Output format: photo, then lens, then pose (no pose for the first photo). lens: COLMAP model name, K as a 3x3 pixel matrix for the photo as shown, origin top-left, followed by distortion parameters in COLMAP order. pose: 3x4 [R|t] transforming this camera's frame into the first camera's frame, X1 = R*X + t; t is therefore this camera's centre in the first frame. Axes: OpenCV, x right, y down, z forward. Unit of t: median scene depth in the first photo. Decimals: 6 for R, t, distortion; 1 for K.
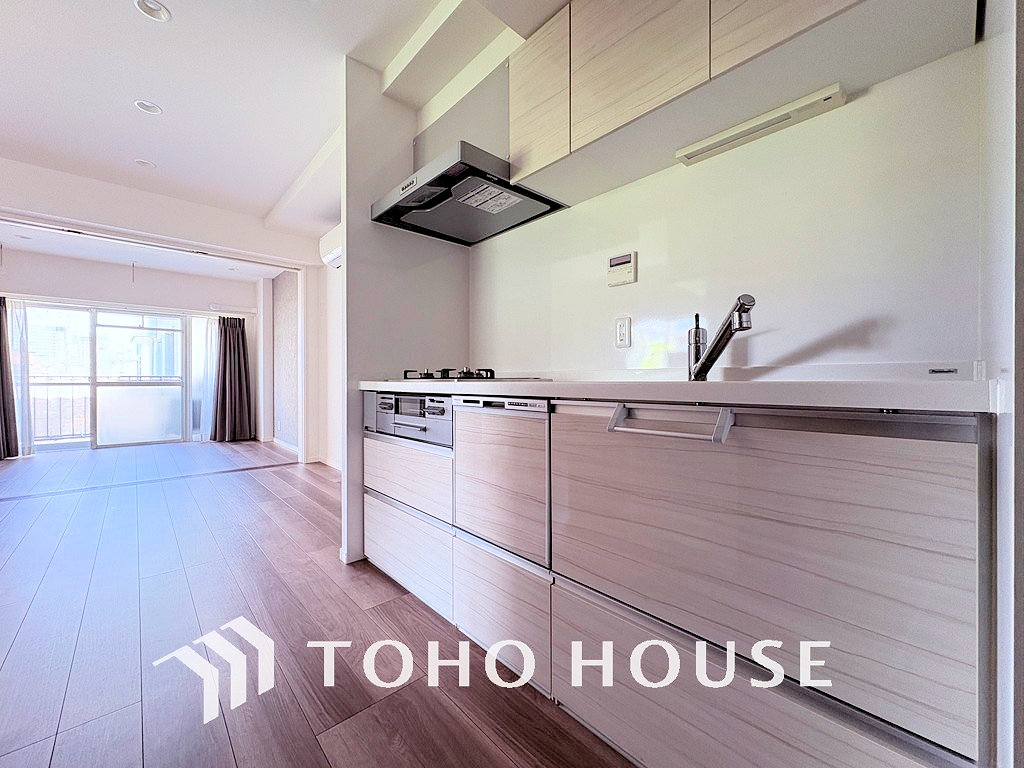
lens RADIAL K [[409.0, 0, 515.1], [0, 409.0, 381.7], [0, 0, 1]] dist [0.002788, 0.000357]
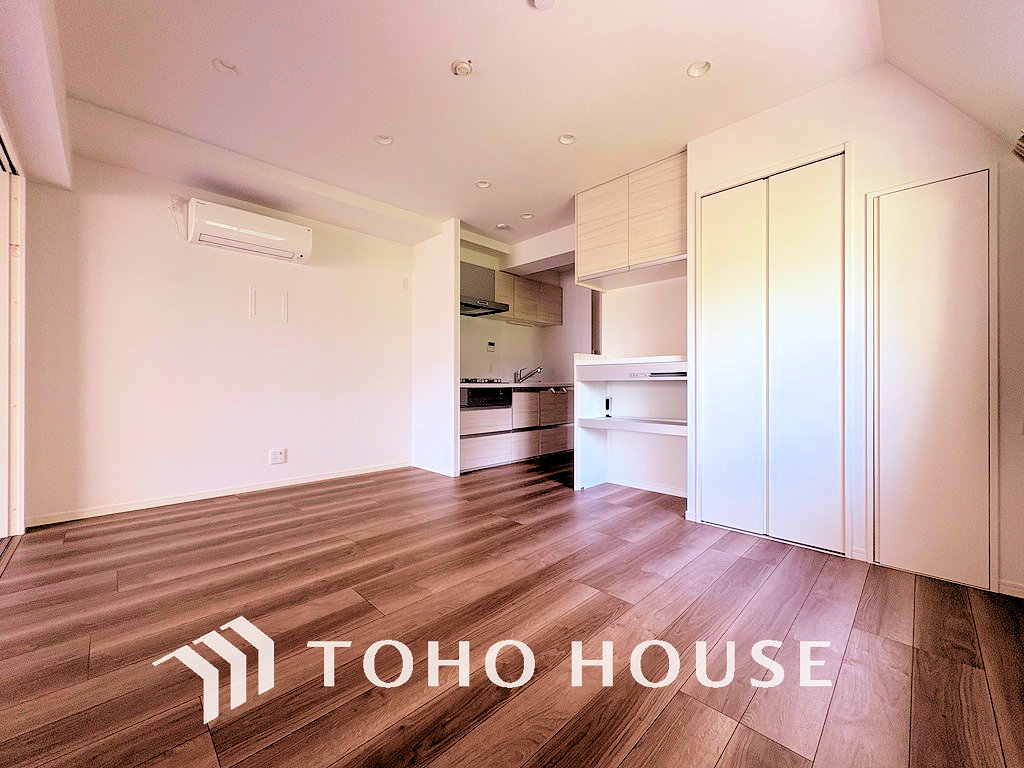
lens RADIAL K [[409.0, 0, 511.6], [0, 409.0, 383.2], [0, 0, 1]] dist [0.002788, 0.000357]
pose [[-0.035278, 0.000316, 0.999377, -1.011747], [0.001550, 0.999999, -0.000262, -0.000628], [-0.999376, 0.001539, -0.035279, 0.345929]]
